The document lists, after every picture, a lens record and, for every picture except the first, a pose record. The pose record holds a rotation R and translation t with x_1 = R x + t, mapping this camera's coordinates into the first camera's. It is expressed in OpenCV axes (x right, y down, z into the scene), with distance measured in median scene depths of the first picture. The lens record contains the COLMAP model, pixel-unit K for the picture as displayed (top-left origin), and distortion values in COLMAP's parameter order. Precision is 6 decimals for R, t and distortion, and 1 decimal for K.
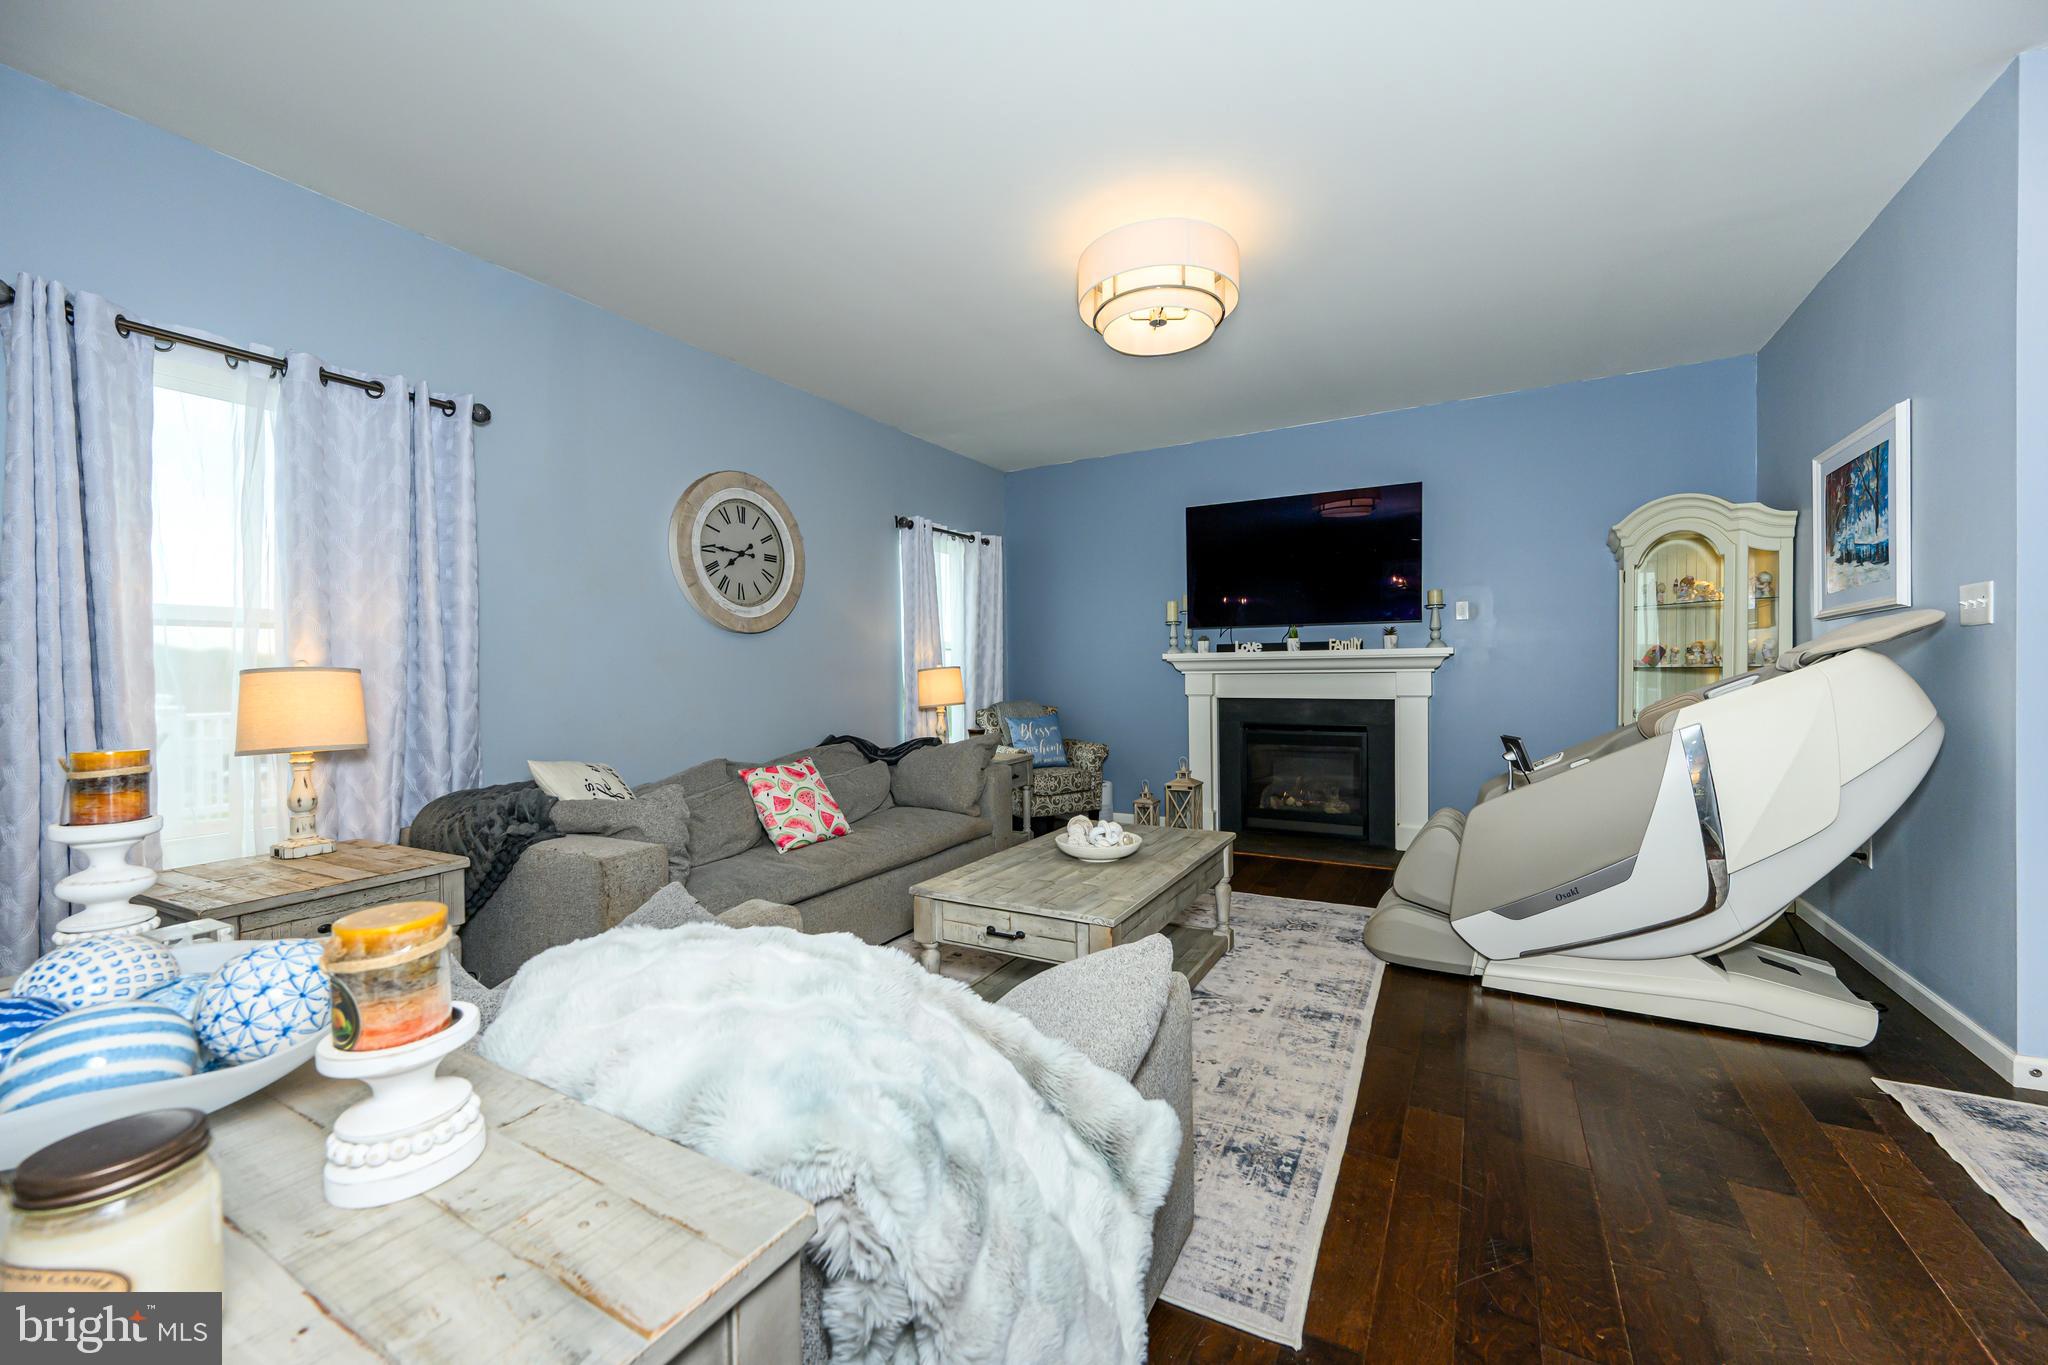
lens RADIAL K [[808.3, 0, 1024.0], [0, 808.3, 682.5], [0, 0, 1]] dist [-0.002422, -0.000475]
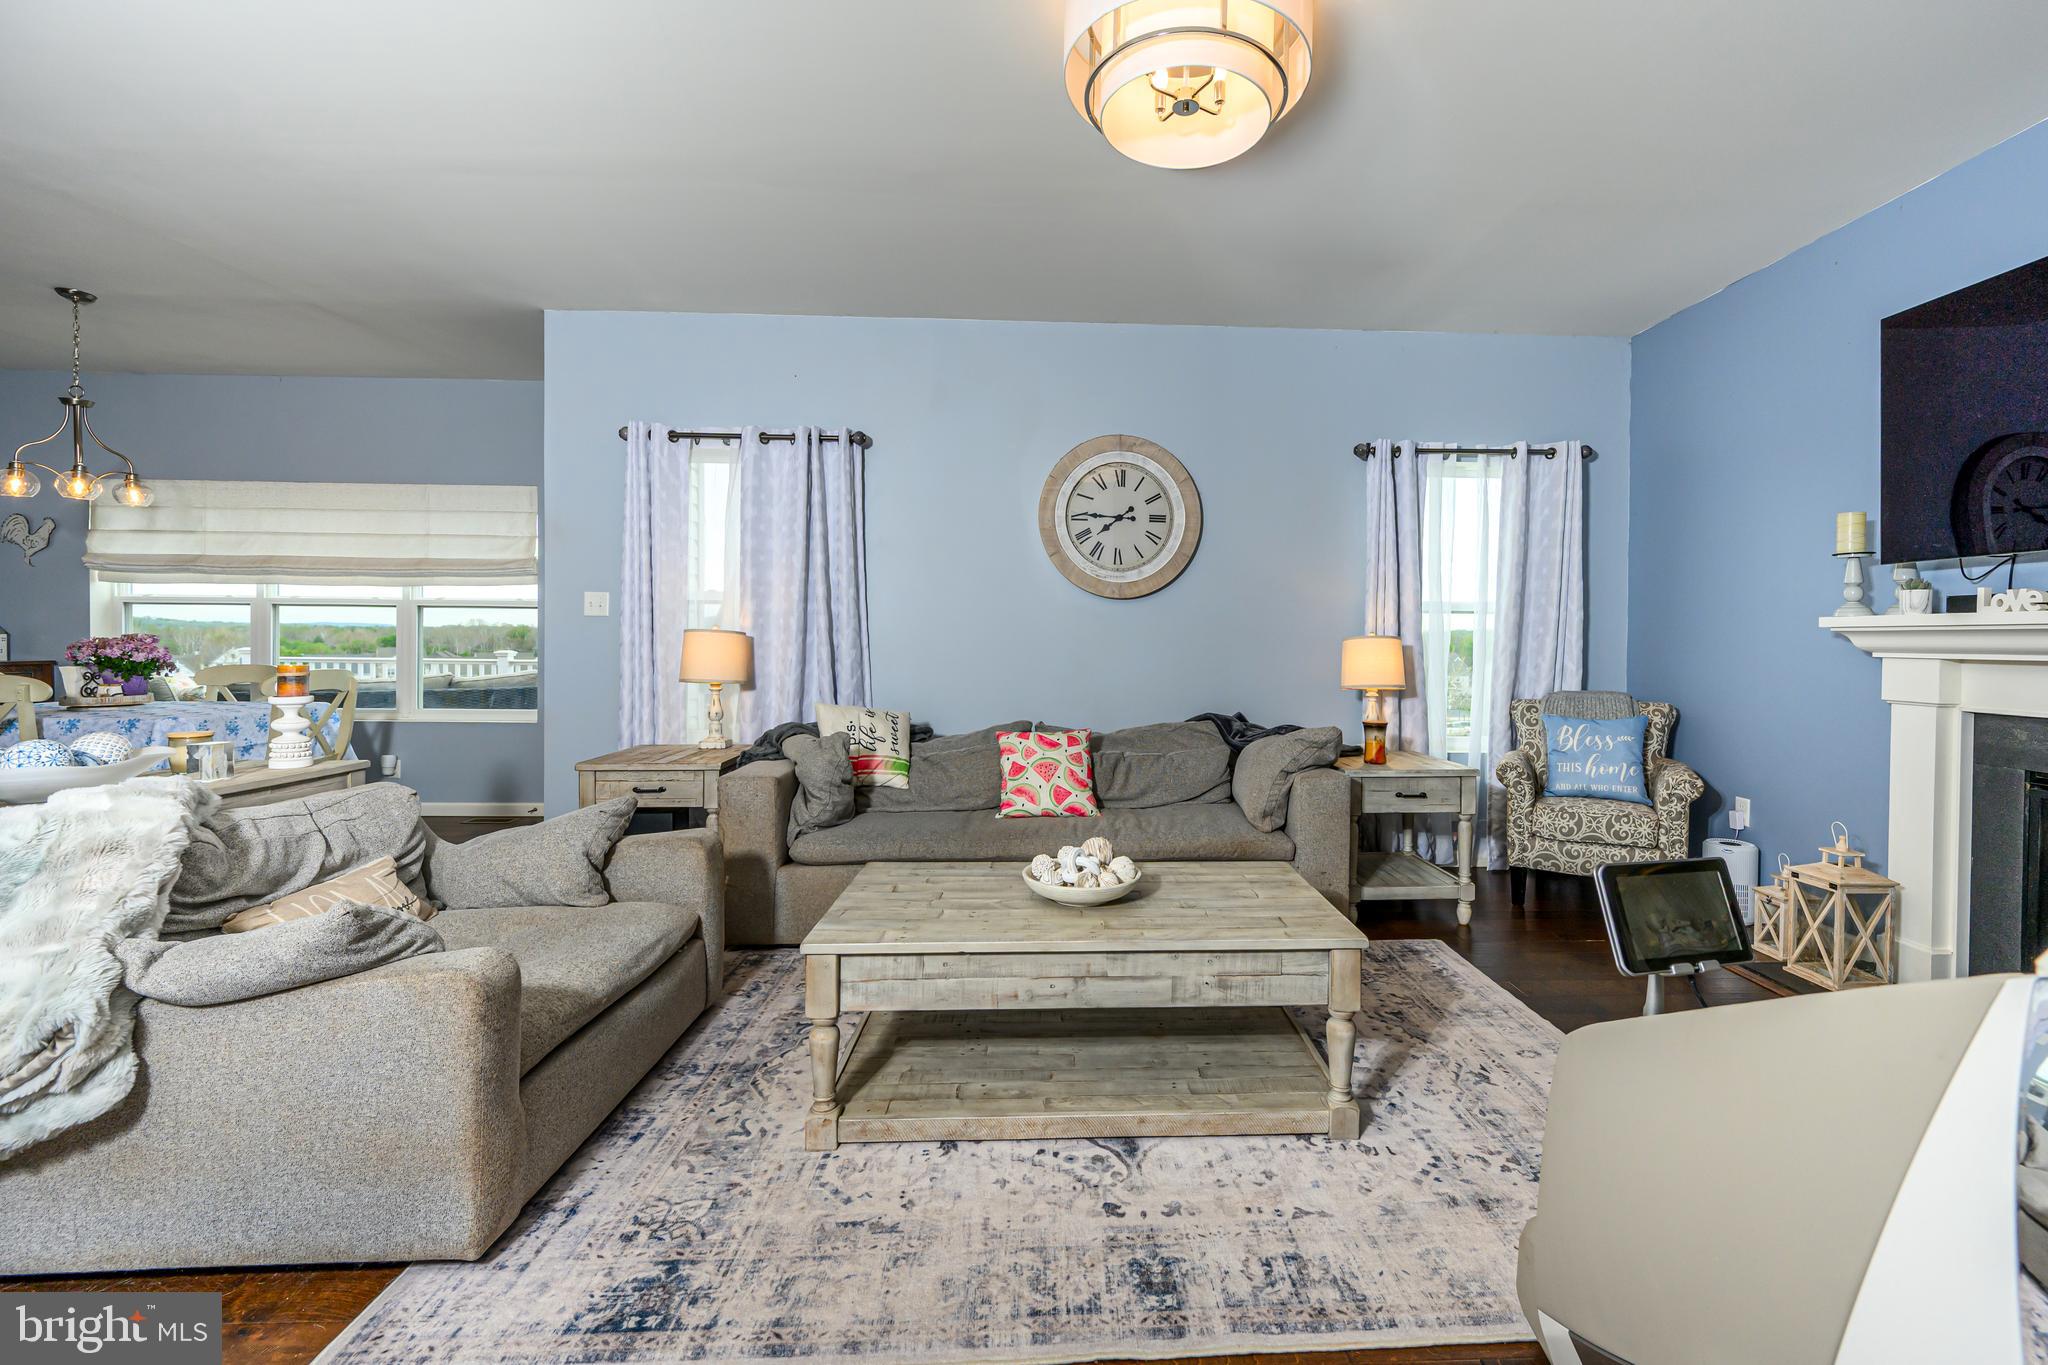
lens RADIAL K [[846.1, 0, 1029.8], [0, 846.1, 651.5], [0, 0, 1]] dist [0.002224, -0.000166]
pose [[0.523986, 0.029617, -0.851212, 0.478744], [-0.026388, 0.999480, 0.018532, -0.013176], [0.851318, 0.012751, 0.524495, 0.372641]]
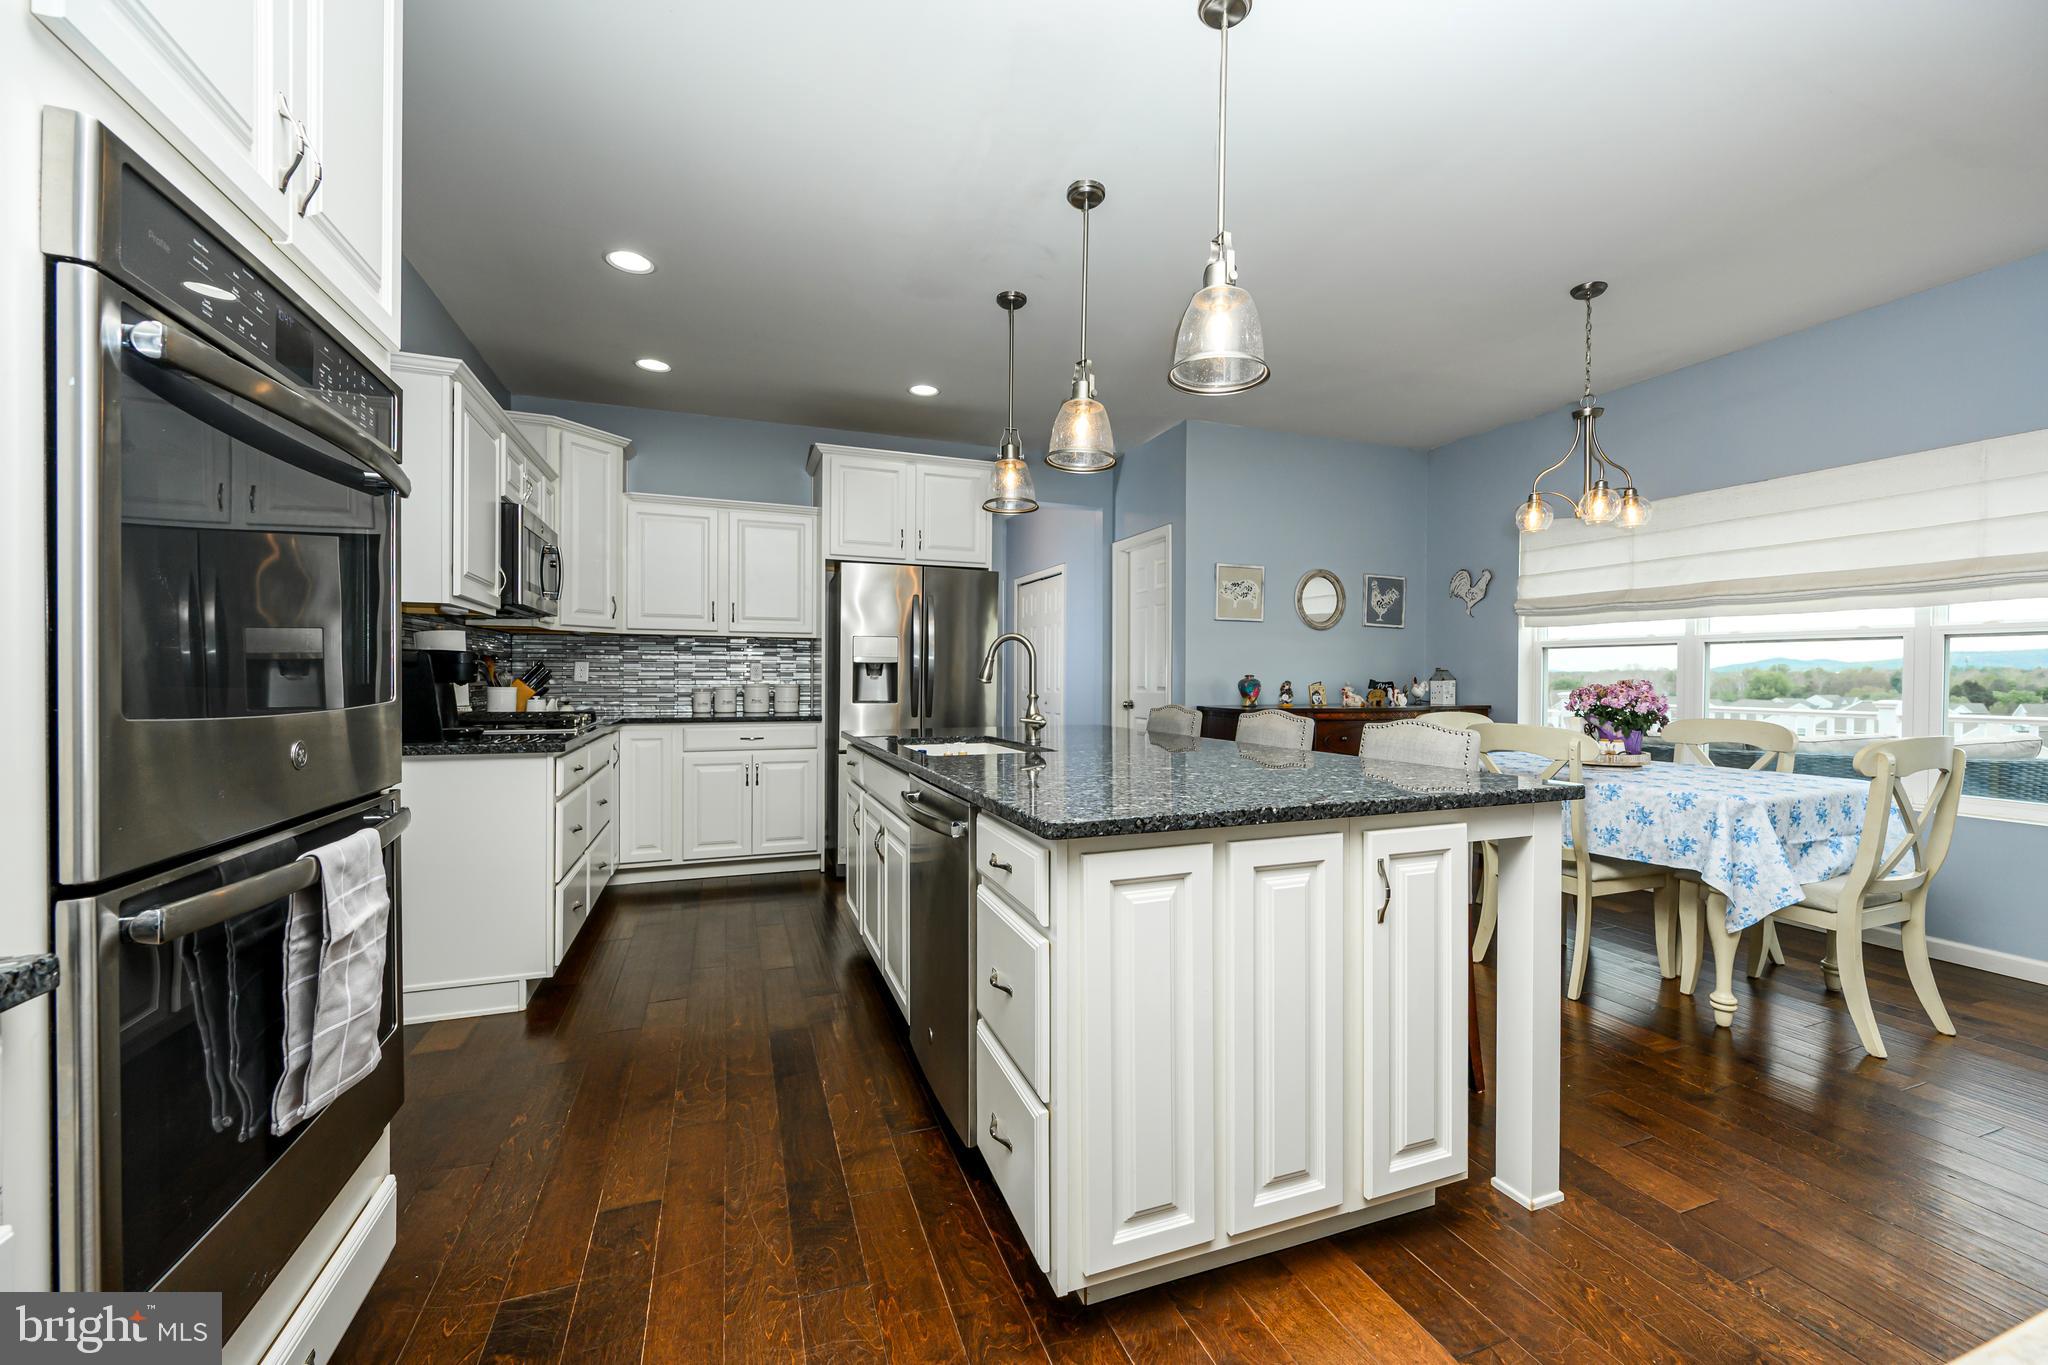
lens RADIAL K [[786.2, 0, 1024.0], [0, 786.2, 682.5], [0, 0, 1]] dist [-0.000504, -0.000144]
pose [[-0.646525, 0.016841, -0.762707, 0.285681], [-0.004630, 0.999651, 0.025998, -0.008332], [0.762879, 0.020340, -0.646222, 0.224542]]
